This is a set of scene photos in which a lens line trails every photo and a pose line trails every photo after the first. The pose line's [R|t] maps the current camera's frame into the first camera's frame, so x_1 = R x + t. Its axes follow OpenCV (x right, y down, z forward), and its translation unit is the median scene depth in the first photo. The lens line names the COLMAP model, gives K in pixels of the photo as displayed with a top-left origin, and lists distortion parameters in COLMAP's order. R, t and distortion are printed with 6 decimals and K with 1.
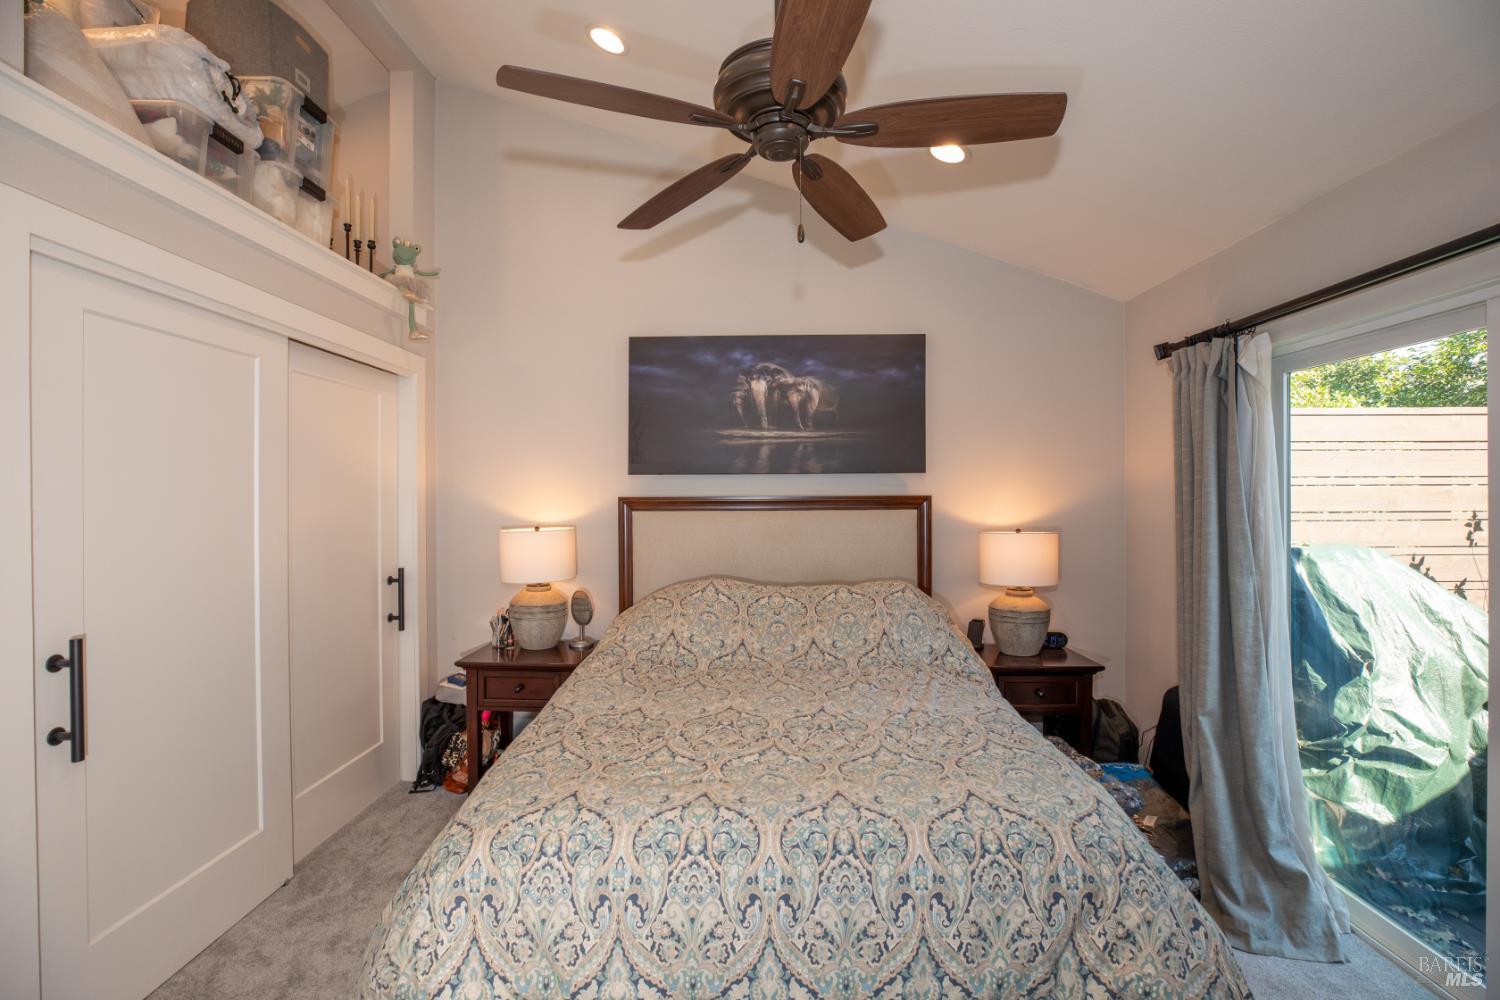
lens RADIAL K [[688.9, 0, 754.0], [0, 688.9, 496.0], [0, 0, 1]] dist [-0.044923, 0.012395]
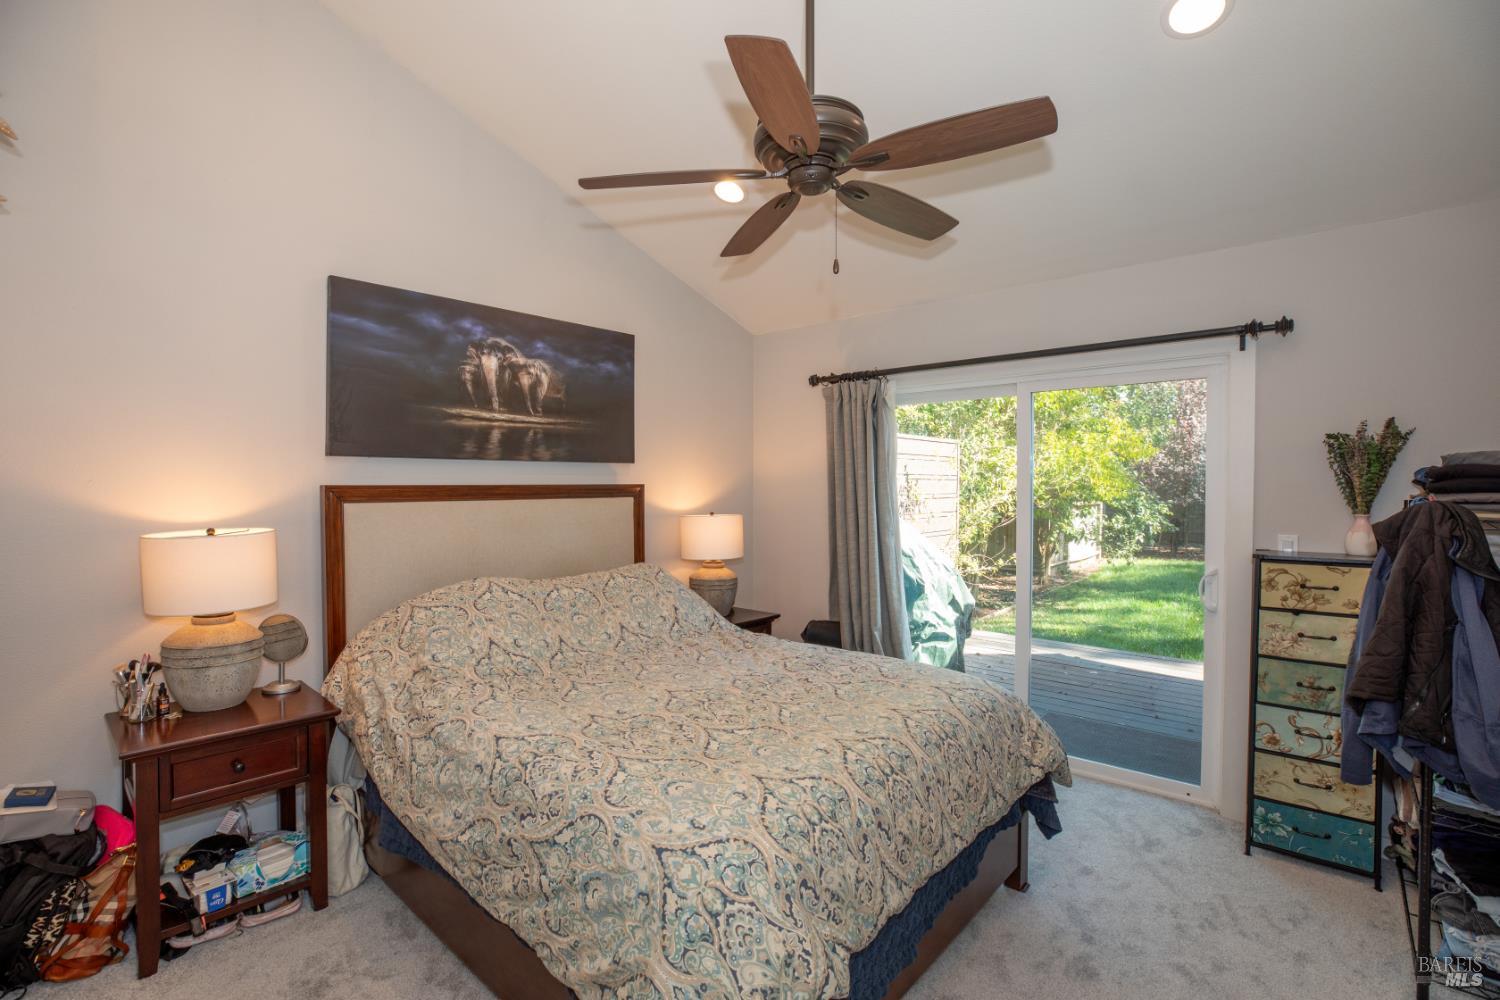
lens RADIAL K [[688.9, 0, 754.0], [0, 688.9, 496.0], [0, 0, 1]] dist [-0.044923, 0.012395]
pose [[0.641569, -0.010238, 0.766997, -0.460690], [-0.000244, 0.999908, 0.013551, 0.003044], [-0.767066, -0.008881, 0.641507, 0.157807]]
